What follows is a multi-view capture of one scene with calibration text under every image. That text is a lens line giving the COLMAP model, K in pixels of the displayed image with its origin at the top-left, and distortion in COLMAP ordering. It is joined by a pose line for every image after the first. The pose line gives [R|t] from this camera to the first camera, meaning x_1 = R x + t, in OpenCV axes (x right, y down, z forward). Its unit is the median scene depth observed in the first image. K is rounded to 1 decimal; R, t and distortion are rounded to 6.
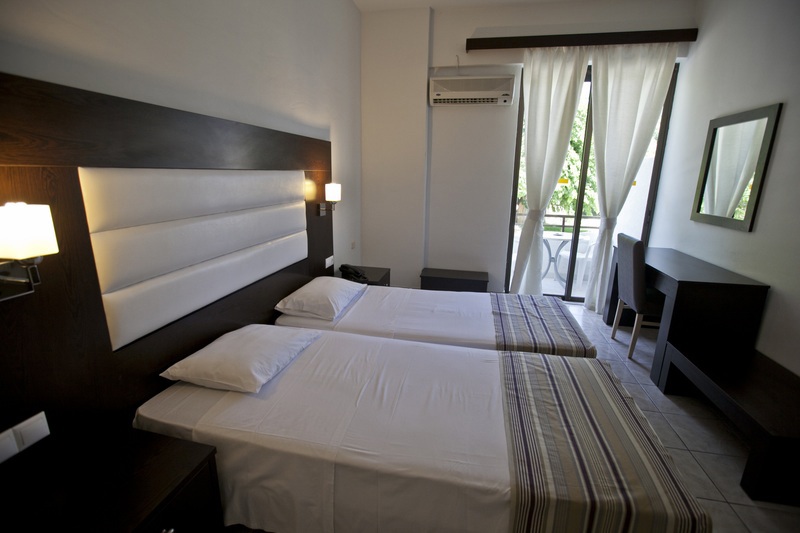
lens RADIAL K [[363.7, 0, 398.6], [0, 363.7, 267.5], [0, 0, 1]] dist [-0.059433, 0.022335]
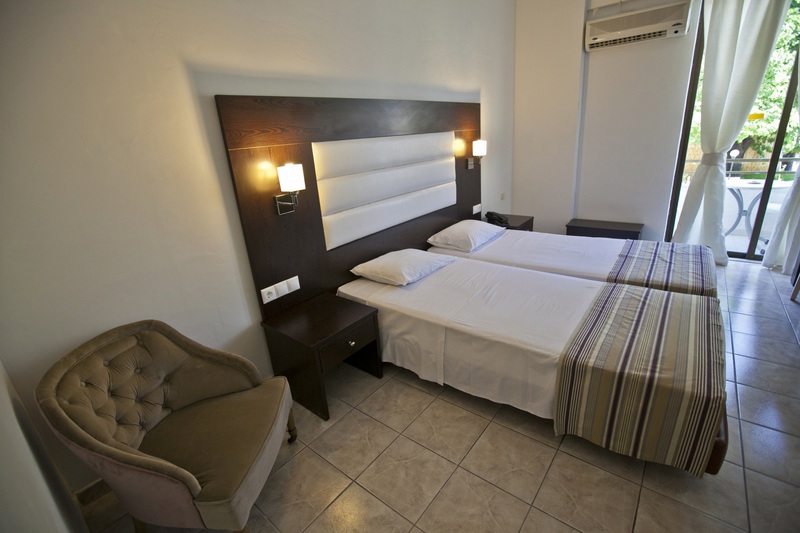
lens RADIAL K [[363.7, 0, 398.6], [0, 363.7, 267.5], [0, 0, 1]] dist [-0.059433, 0.022335]
pose [[0.892500, 0.070592, -0.445490, 0.156368], [-0.021639, 0.993241, 0.114037, 0.058122], [0.450529, -0.092138, 0.887995, -0.223261]]
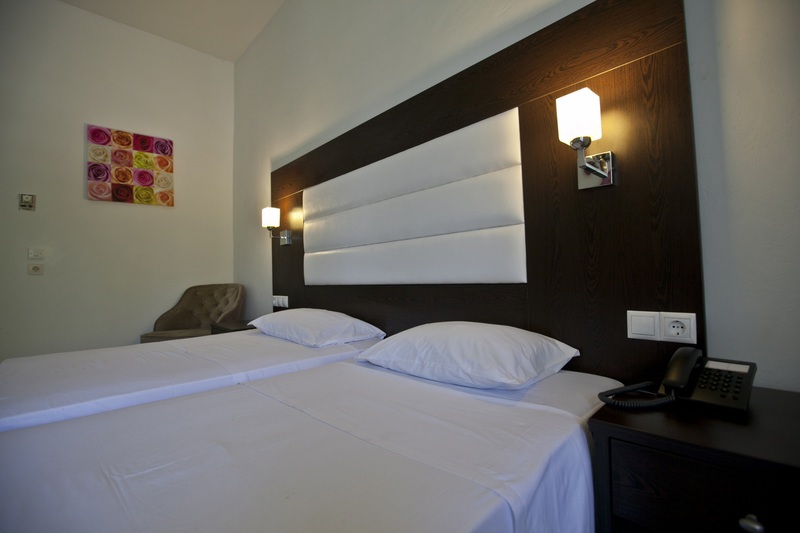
lens RADIAL K [[363.7, 0, 398.6], [0, 363.7, 267.5], [0, 0, 1]] dist [-0.059433, 0.022335]
pose [[-0.558595, -0.020258, -0.829193, 0.264840], [-0.180131, 0.978805, 0.097435, -0.068040], [0.809644, 0.203790, -0.550405, 1.302602]]
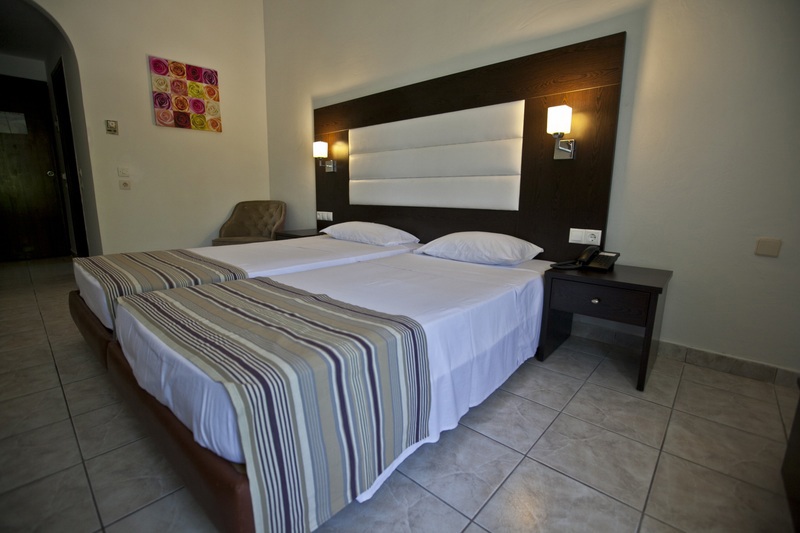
lens RADIAL K [[363.7, 0, 398.6], [0, 363.7, 267.5], [0, 0, 1]] dist [-0.059433, 0.022335]
pose [[-0.494316, 0.148606, -0.856486, 0.675537], [-0.227785, 0.928708, 0.292602, -0.093138], [0.838907, 0.339732, -0.425226, 1.350952]]
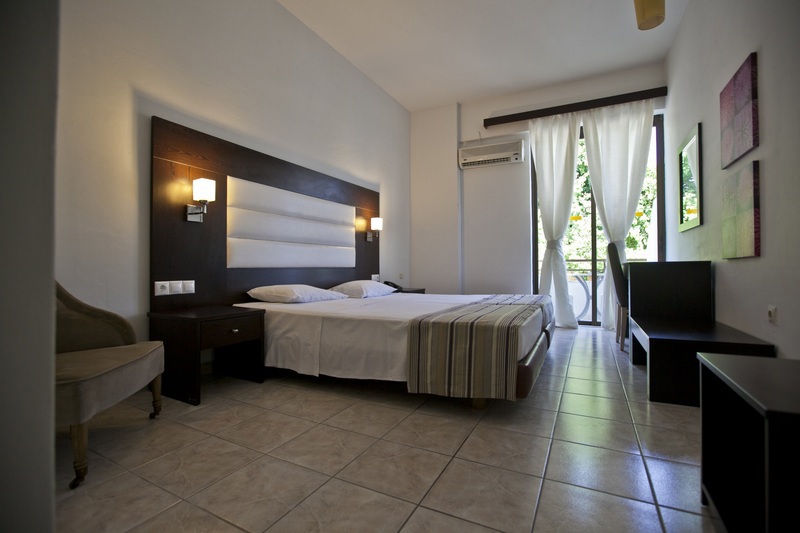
lens RADIAL K [[363.7, 0, 398.6], [0, 363.7, 267.5], [0, 0, 1]] dist [-0.059433, 0.022335]
pose [[0.964823, -0.018395, -0.262258, 0.321435], [-0.047769, 0.968679, -0.243680, 0.356274], [0.258526, 0.247636, 0.933724, -0.310242]]
